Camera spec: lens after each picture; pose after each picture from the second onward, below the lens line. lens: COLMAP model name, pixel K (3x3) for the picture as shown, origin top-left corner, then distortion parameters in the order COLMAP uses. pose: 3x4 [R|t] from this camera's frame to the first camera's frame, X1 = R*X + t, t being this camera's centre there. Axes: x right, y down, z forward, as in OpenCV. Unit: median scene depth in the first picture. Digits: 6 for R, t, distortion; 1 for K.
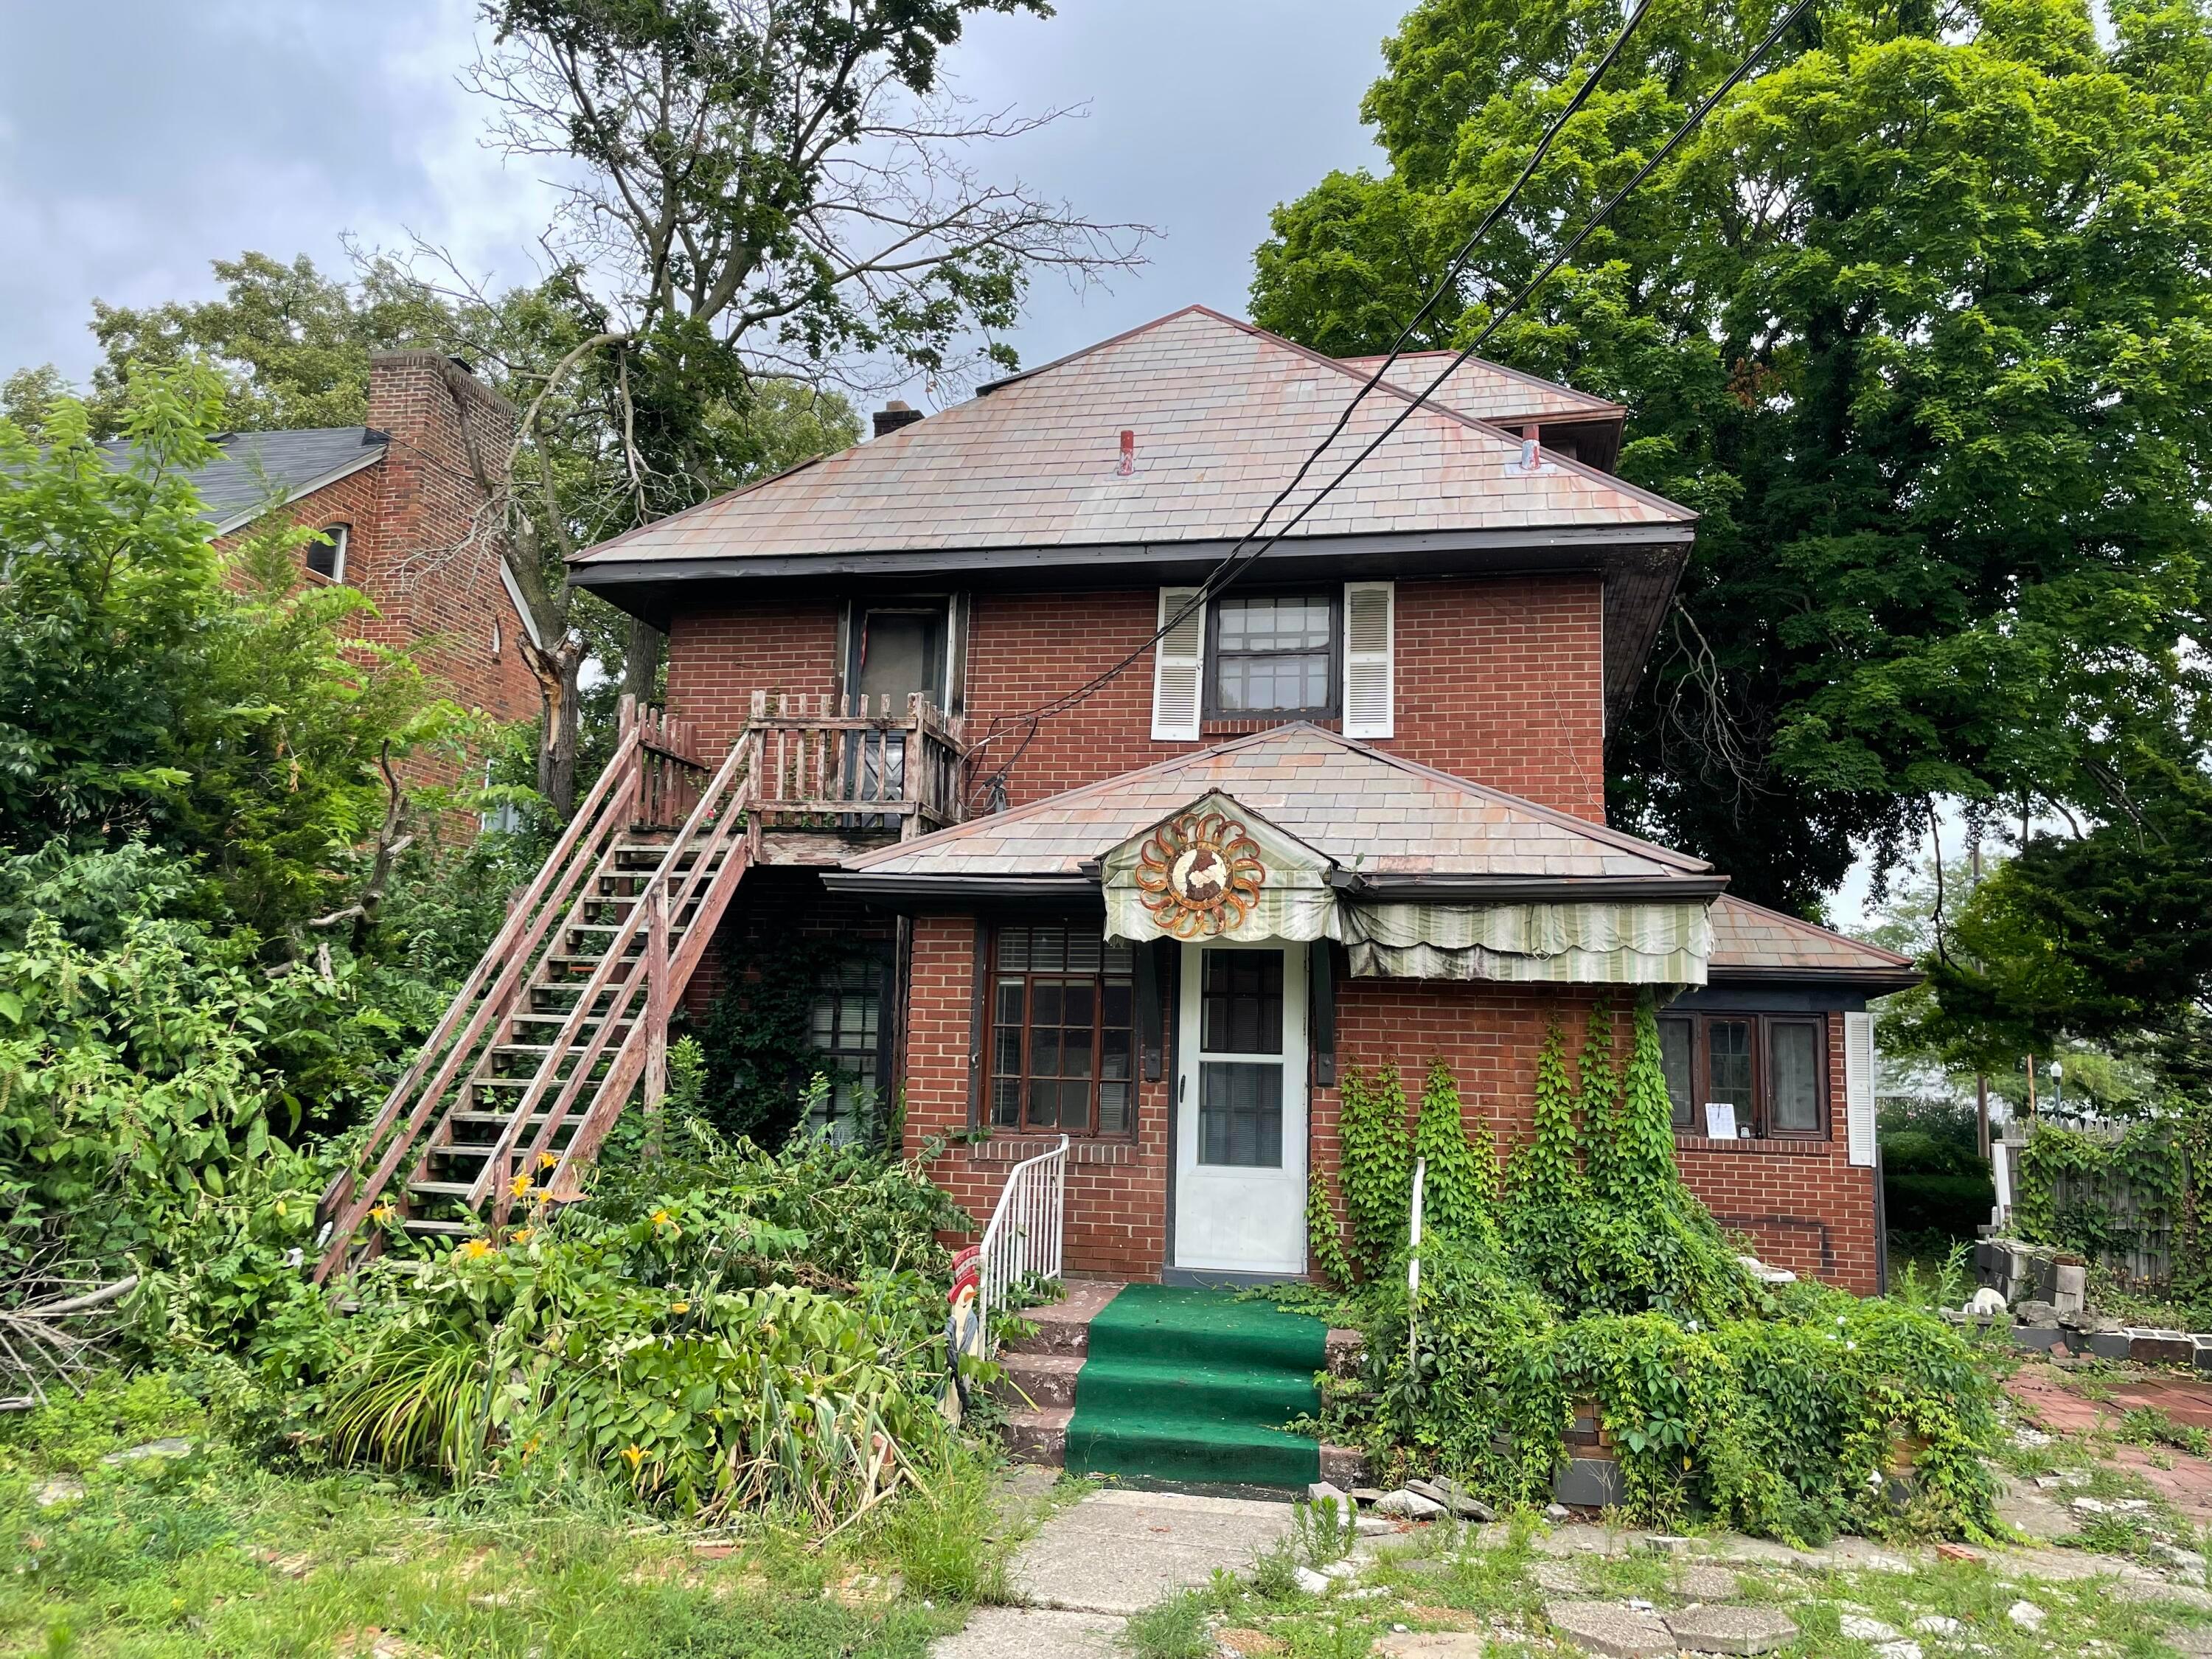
lens RADIAL K [[1753.2, 0, 1106.0], [0, 1753.2, 829.5], [0, 0, 1]] dist [0.001227, -0.006451]
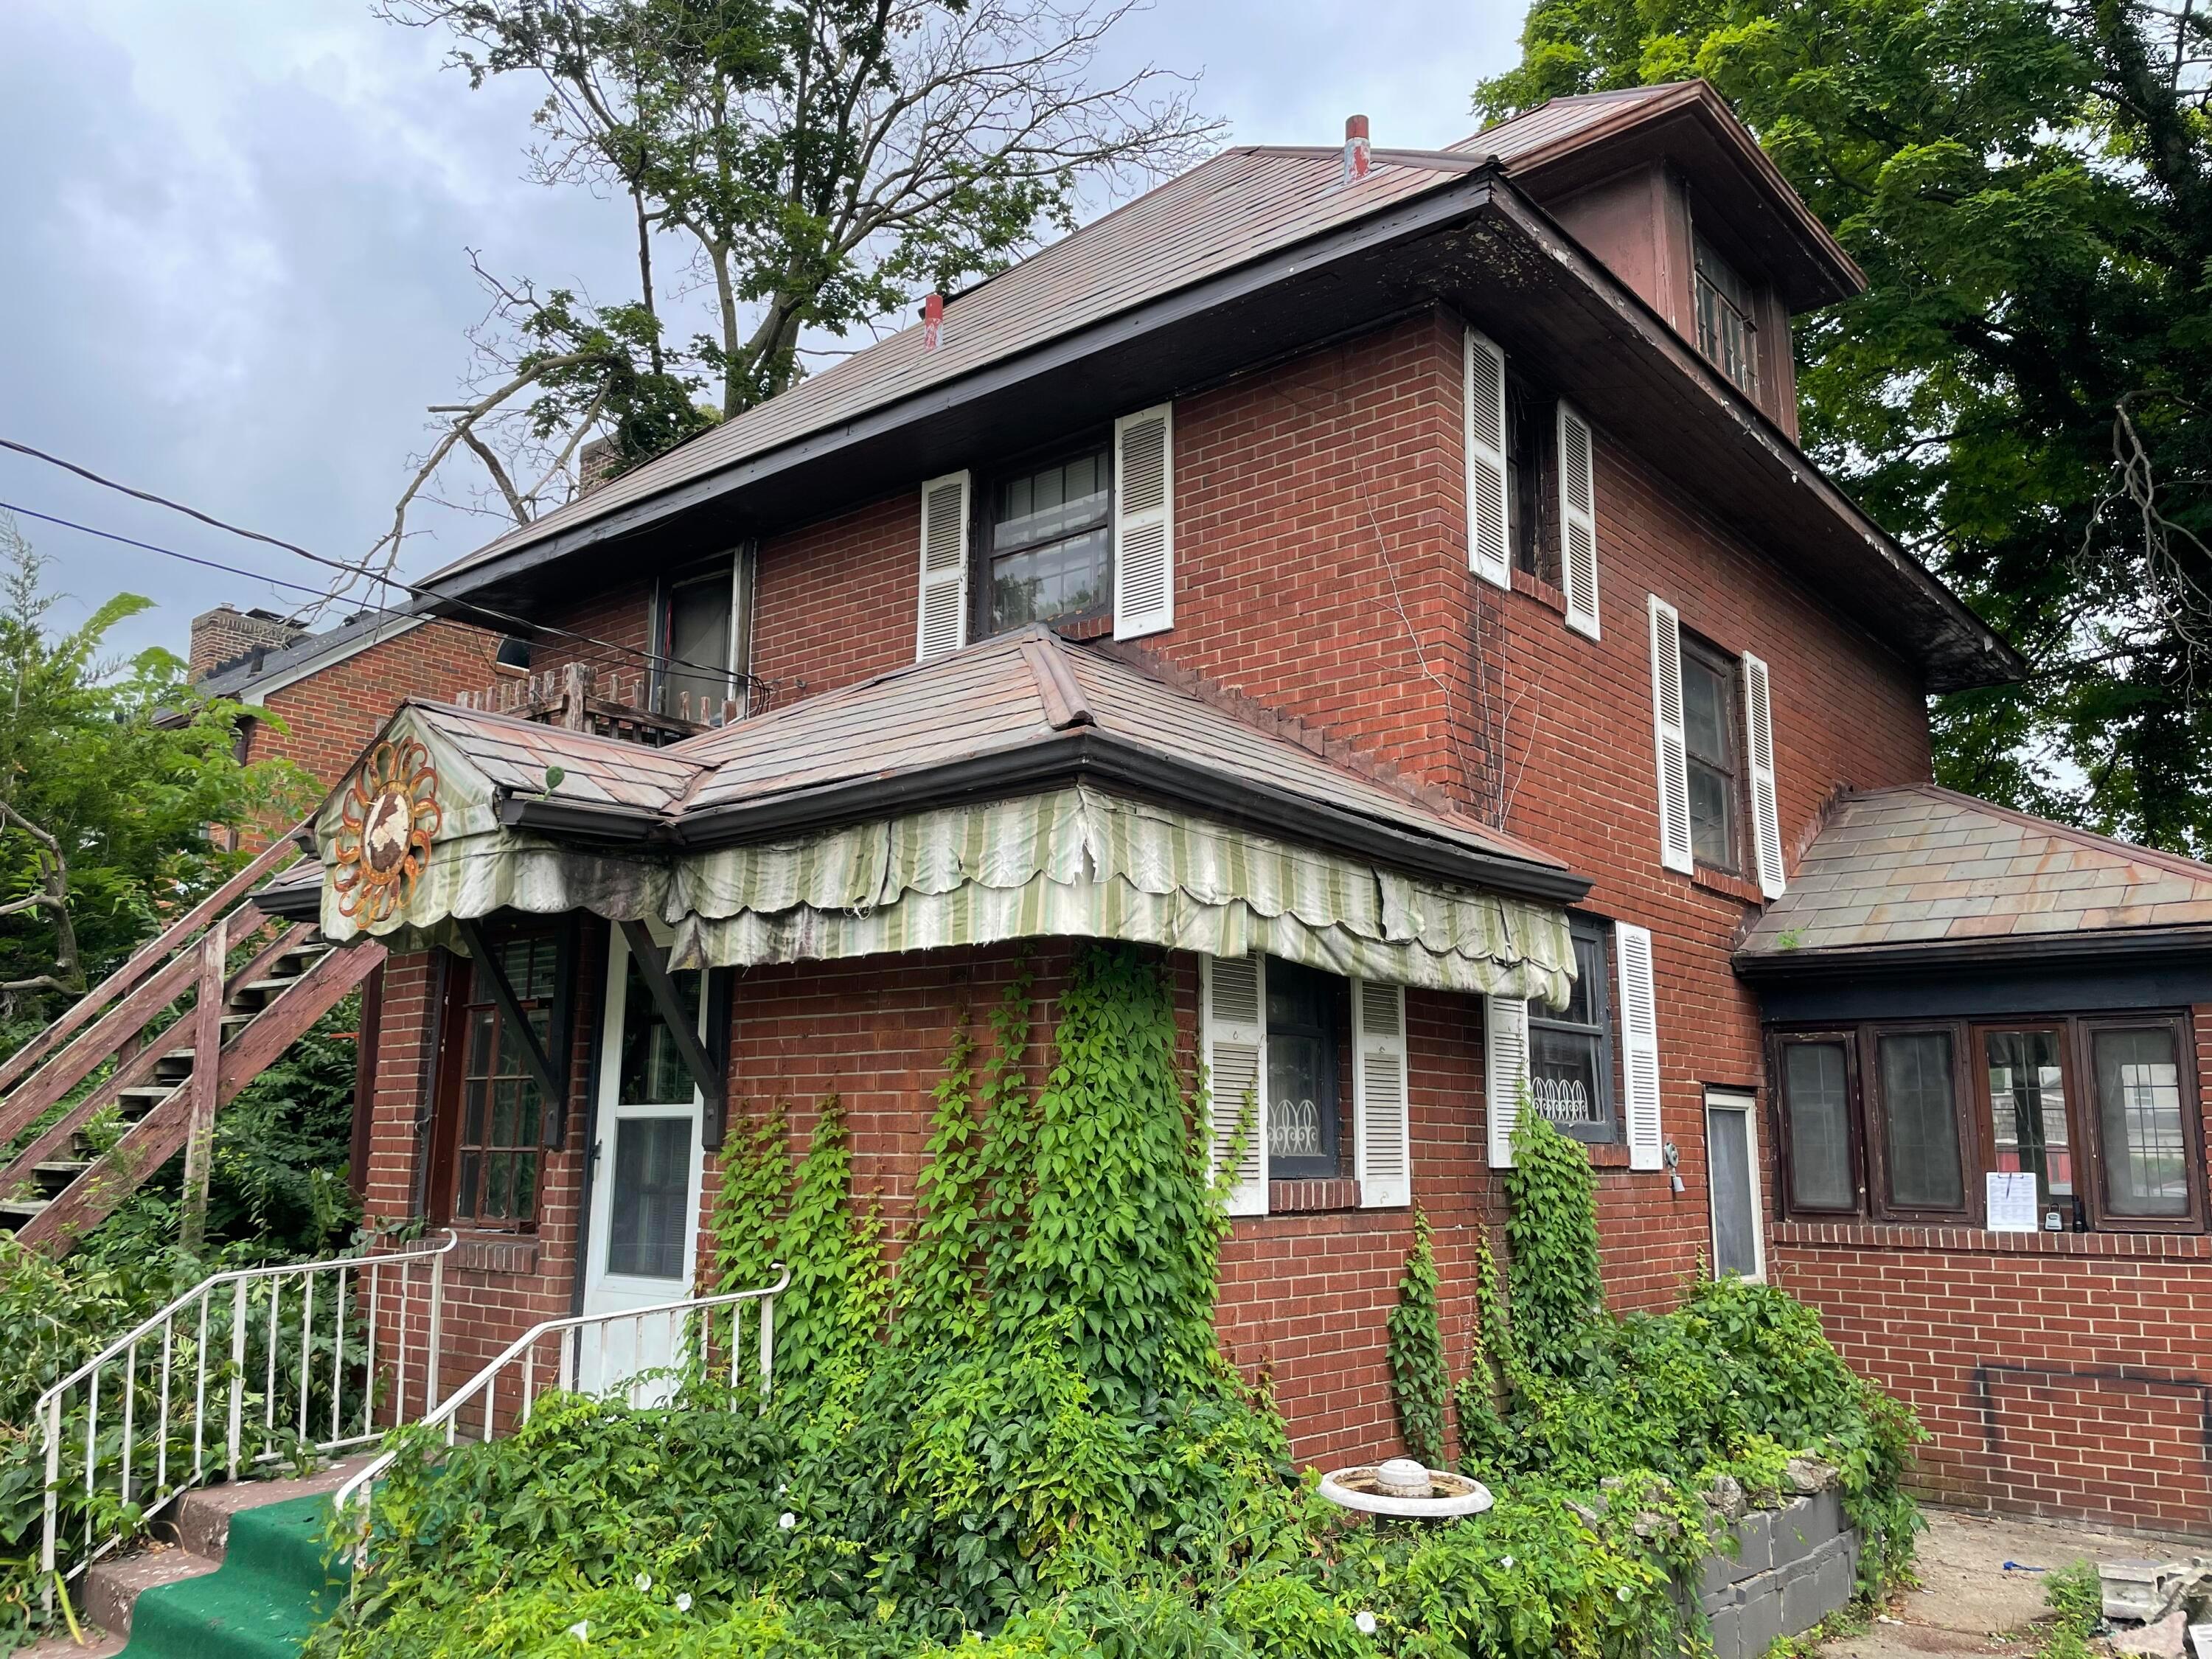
lens RADIAL K [[1753.2, 0, 1106.0], [0, 1753.2, 829.5], [0, 0, 1]] dist [0.001227, -0.006451]
pose [[0.881300, -0.108756, -0.459873, 0.549877], [0.084243, 0.993726, -0.073566, 0.088910], [0.464988, 0.026092, 0.884932, 0.497088]]
